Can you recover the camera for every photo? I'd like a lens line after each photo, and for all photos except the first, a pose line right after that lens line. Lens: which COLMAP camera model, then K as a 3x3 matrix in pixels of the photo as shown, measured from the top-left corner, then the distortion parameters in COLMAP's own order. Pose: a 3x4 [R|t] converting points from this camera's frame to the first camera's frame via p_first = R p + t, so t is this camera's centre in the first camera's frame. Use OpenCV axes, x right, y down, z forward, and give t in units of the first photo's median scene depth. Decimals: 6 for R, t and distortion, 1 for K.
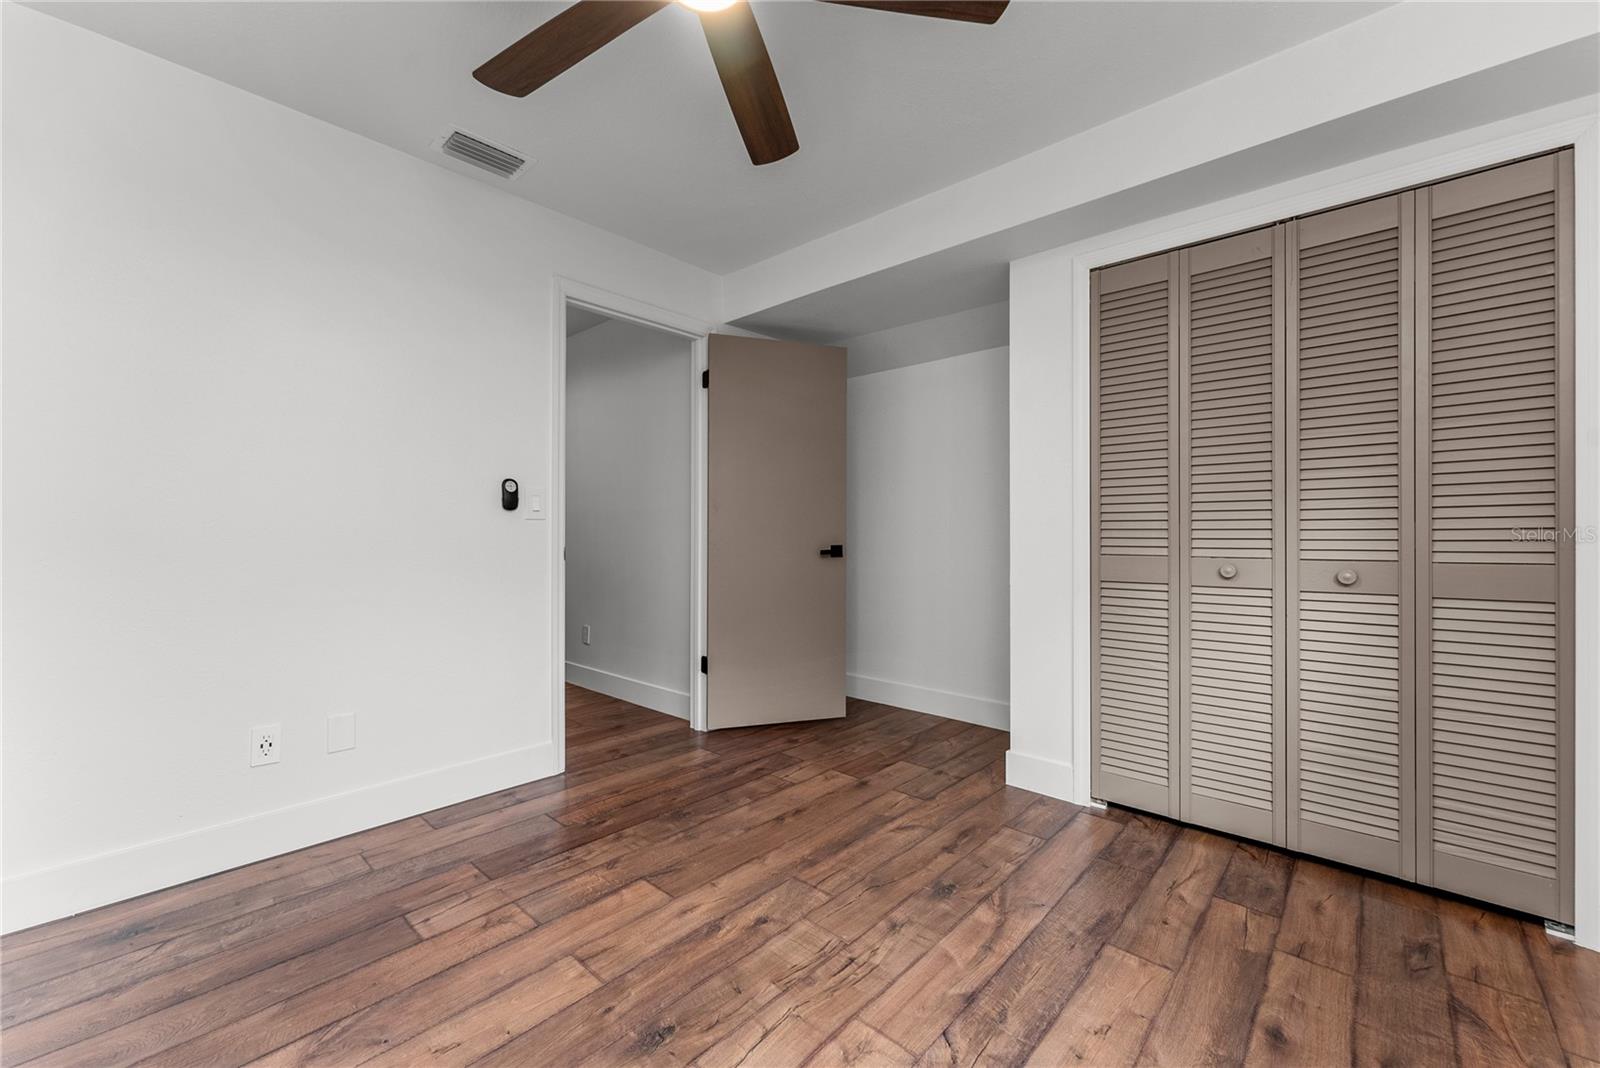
lens RADIAL K [[655.1, 0, 804.1], [0, 655.1, 519.2], [0, 0, 1]] dist [0.000713, -0.000260]
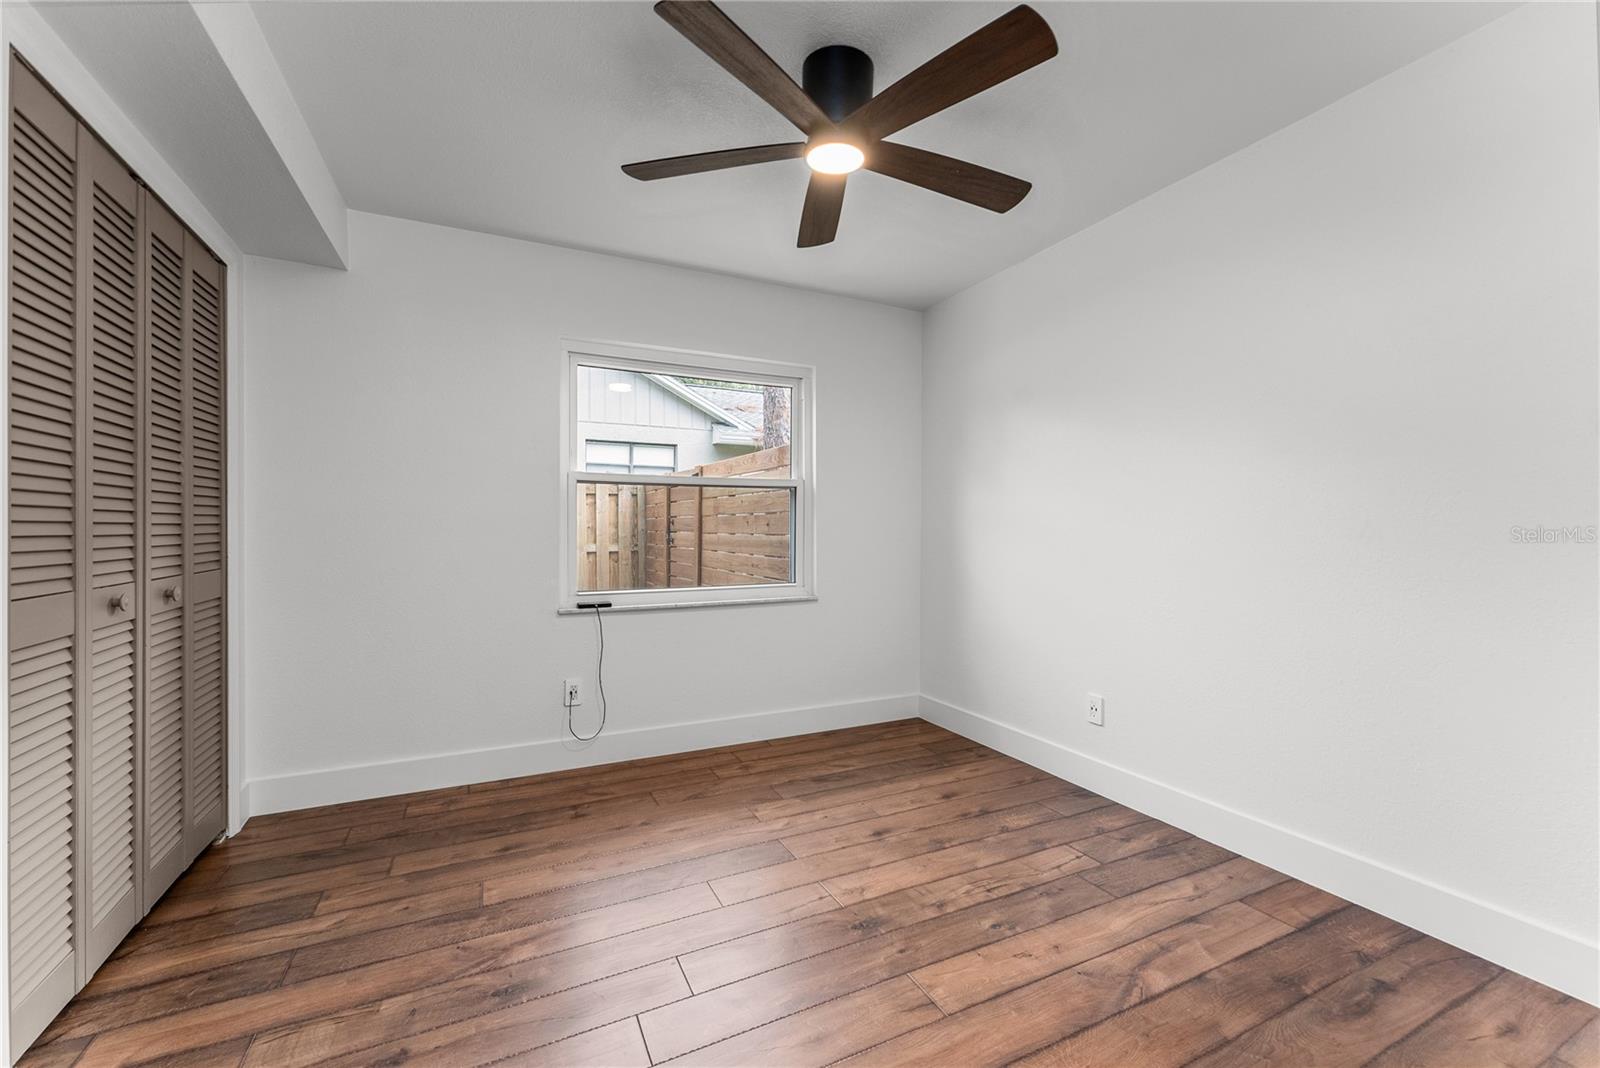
lens RADIAL K [[655.1, 0, 804.1], [0, 655.1, 519.2], [0, 0, 1]] dist [0.000713, -0.000260]
pose [[-0.928773, 0.003708, 0.370631, -0.532389], [-0.007588, 0.999550, -0.029015, -0.005510], [-0.370572, -0.029760, -0.928327, 2.022868]]
